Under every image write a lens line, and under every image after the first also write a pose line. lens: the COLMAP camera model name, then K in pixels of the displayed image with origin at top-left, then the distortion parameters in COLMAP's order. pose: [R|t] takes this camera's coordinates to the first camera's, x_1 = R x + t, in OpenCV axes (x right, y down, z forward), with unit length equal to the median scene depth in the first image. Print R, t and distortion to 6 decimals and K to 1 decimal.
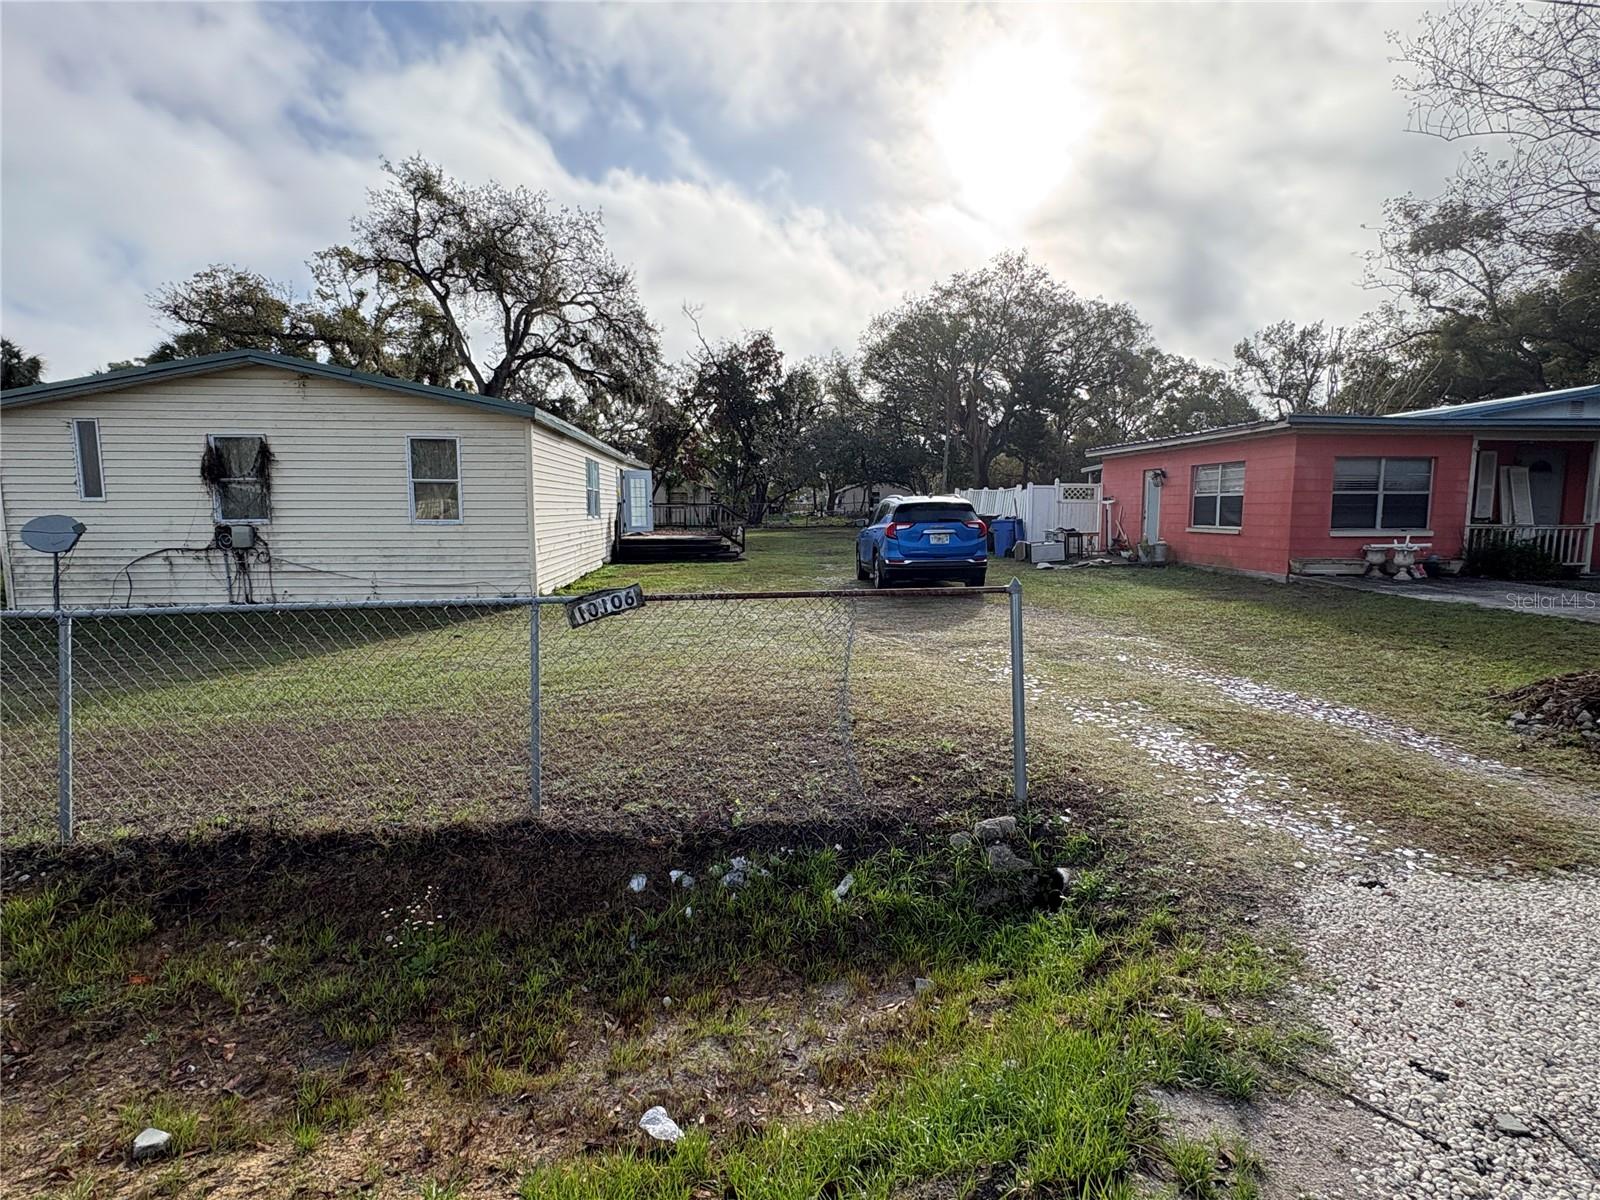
lens RADIAL K [[829.7, 0, 800.0], [0, 829.7, 600.0], [0, 0, 1]] dist [0.000634, 0.000697]
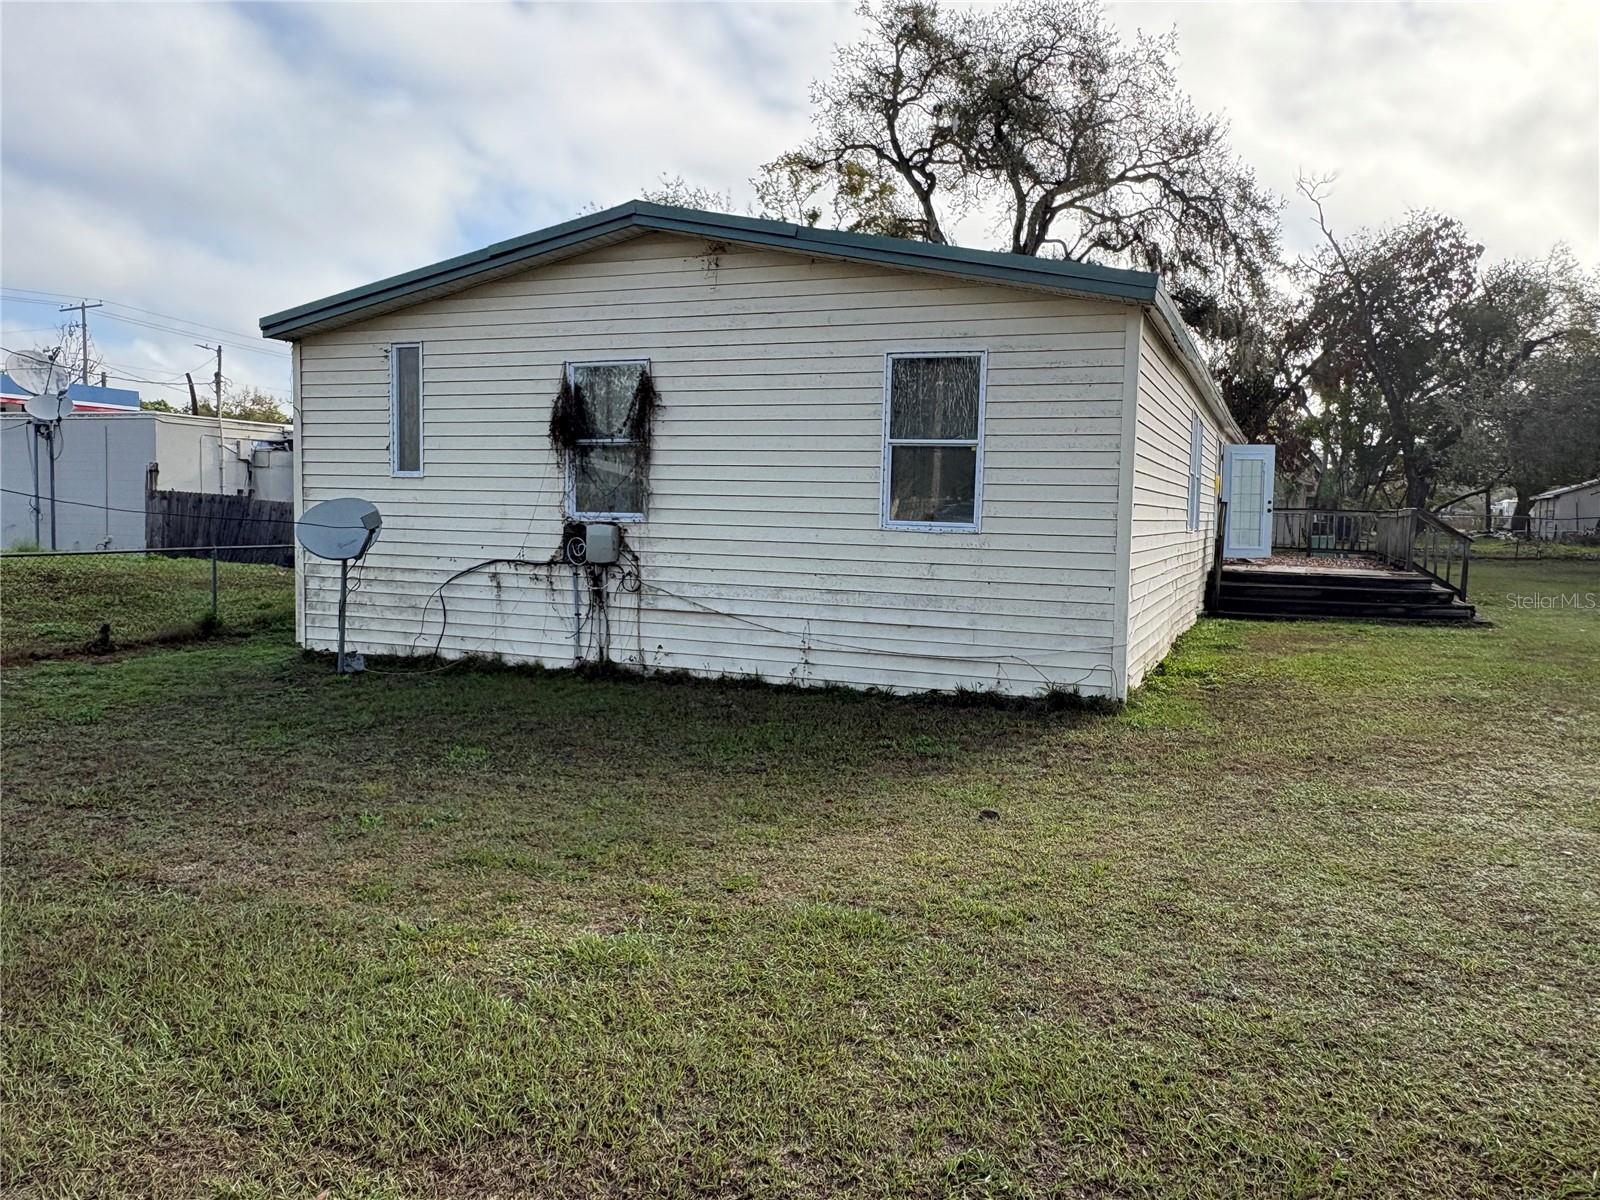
lens RADIAL K [[1192.0, 0, 800.0], [0, 1192.0, 600.0], [0, 0, 1]] dist [-0.002429, -0.000563]
pose [[0.888206, 0.054941, -0.456148, -0.184998], [-0.073834, 0.996989, -0.023685, -0.028999], [0.453474, 0.054716, 0.889589, 0.347565]]
